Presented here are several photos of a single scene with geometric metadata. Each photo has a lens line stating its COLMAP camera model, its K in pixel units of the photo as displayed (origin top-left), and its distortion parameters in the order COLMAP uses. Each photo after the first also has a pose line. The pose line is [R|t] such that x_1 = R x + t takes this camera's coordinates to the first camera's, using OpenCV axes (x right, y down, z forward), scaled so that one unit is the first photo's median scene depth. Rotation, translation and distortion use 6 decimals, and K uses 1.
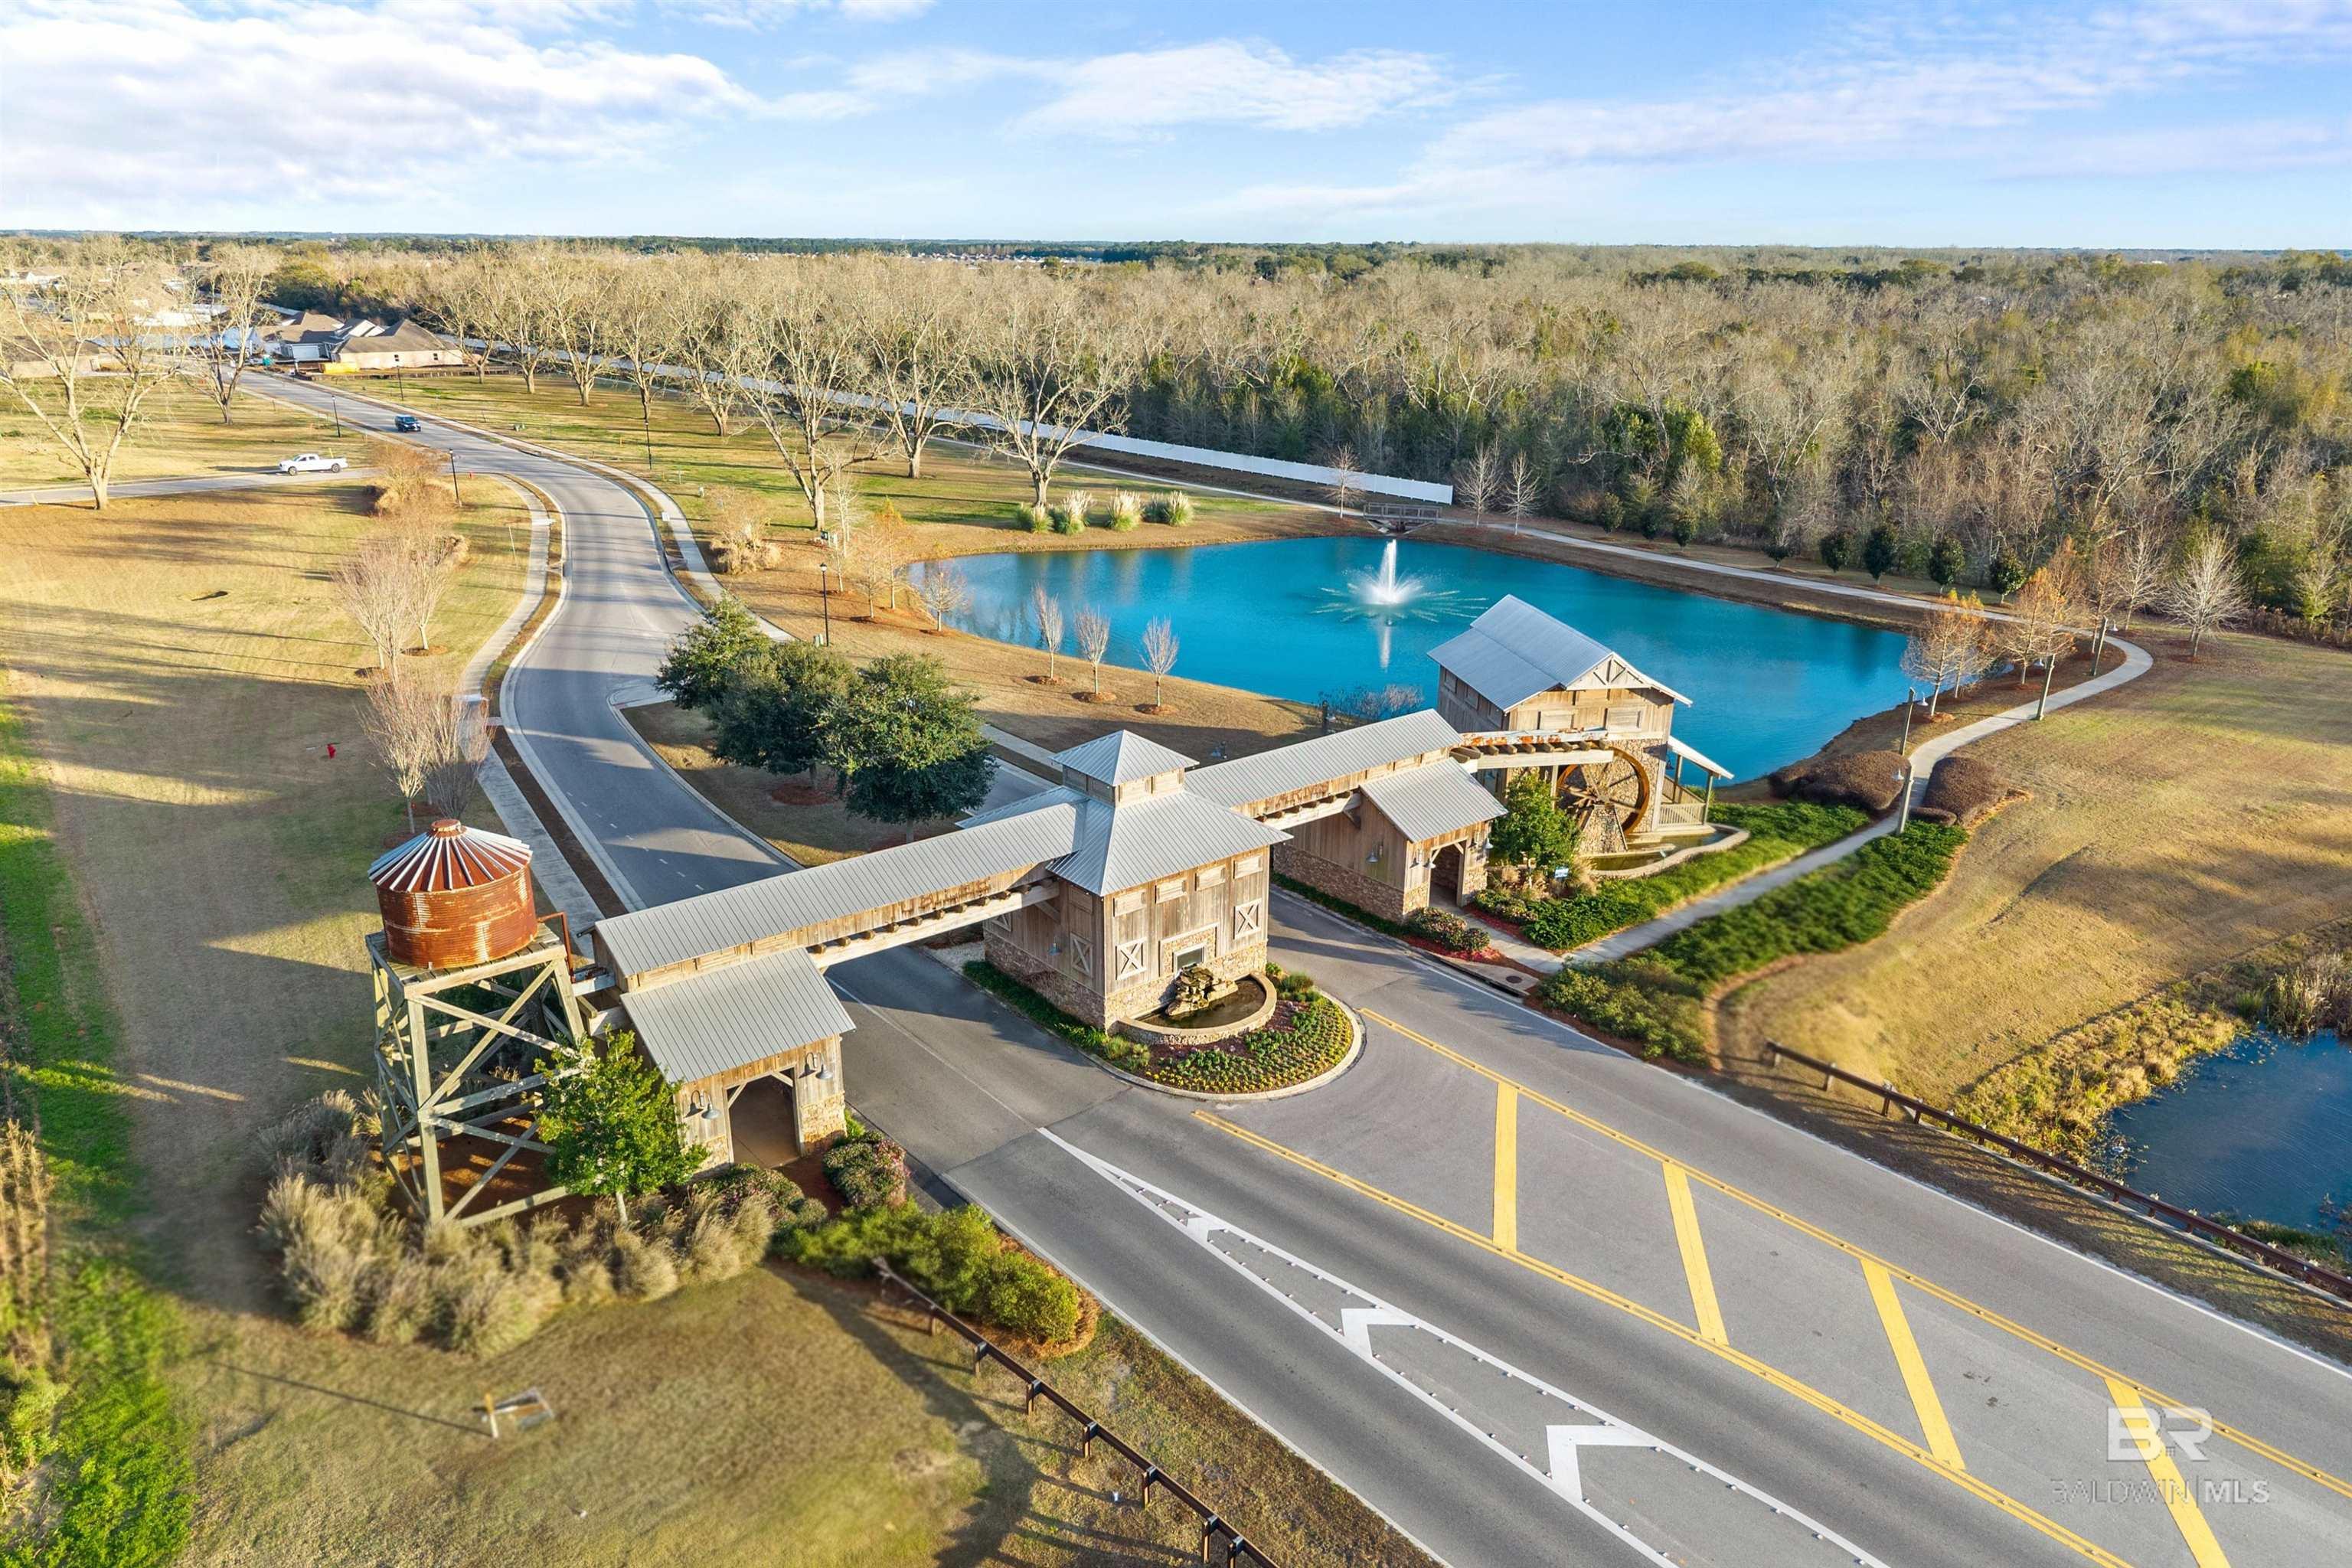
lens RADIAL K [[1507.3, 0, 1176.0], [0, 1507.3, 784.0], [0, 0, 1]] dist [0.006443, 0.000445]
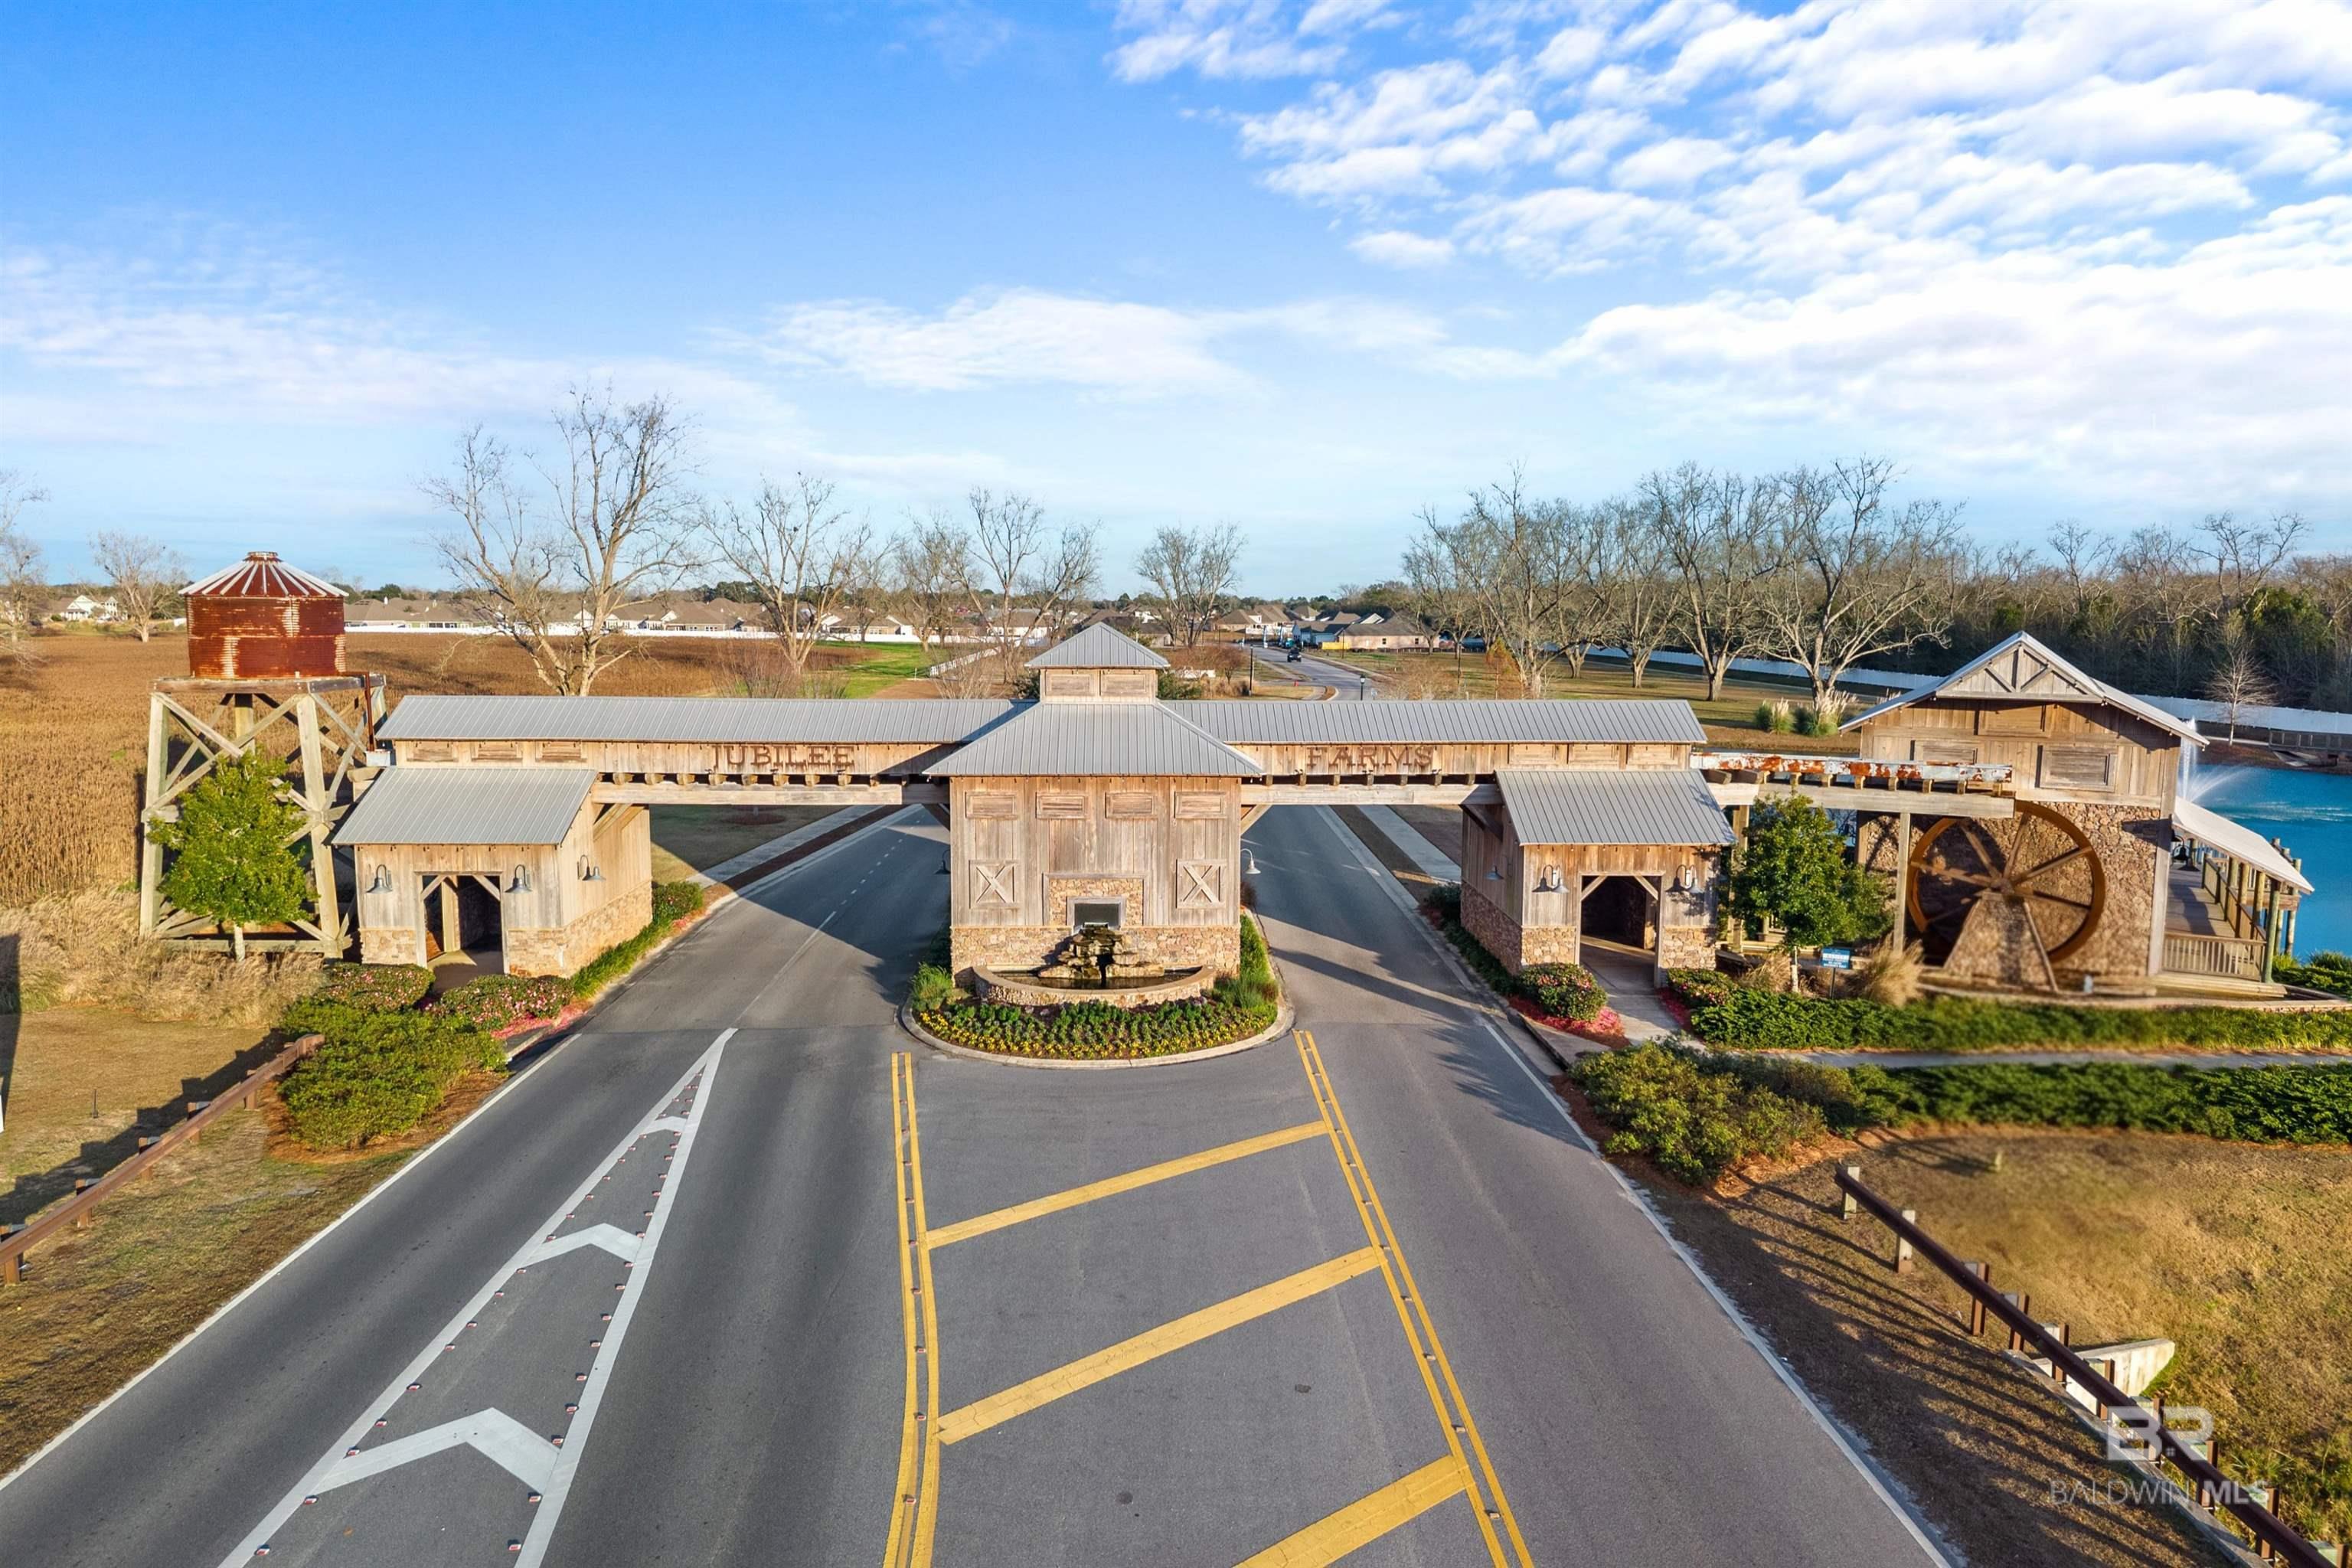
lens RADIAL K [[1507.3, 0, 1176.0], [0, 1507.3, 784.0], [0, 0, 1]] dist [0.006443, 0.000445]
pose [[0.800859, 0.068942, -0.594871, 0.480920], [-0.188576, 0.971849, -0.141243, 0.151766], [0.568387, 0.225294, 0.791315, 0.421771]]
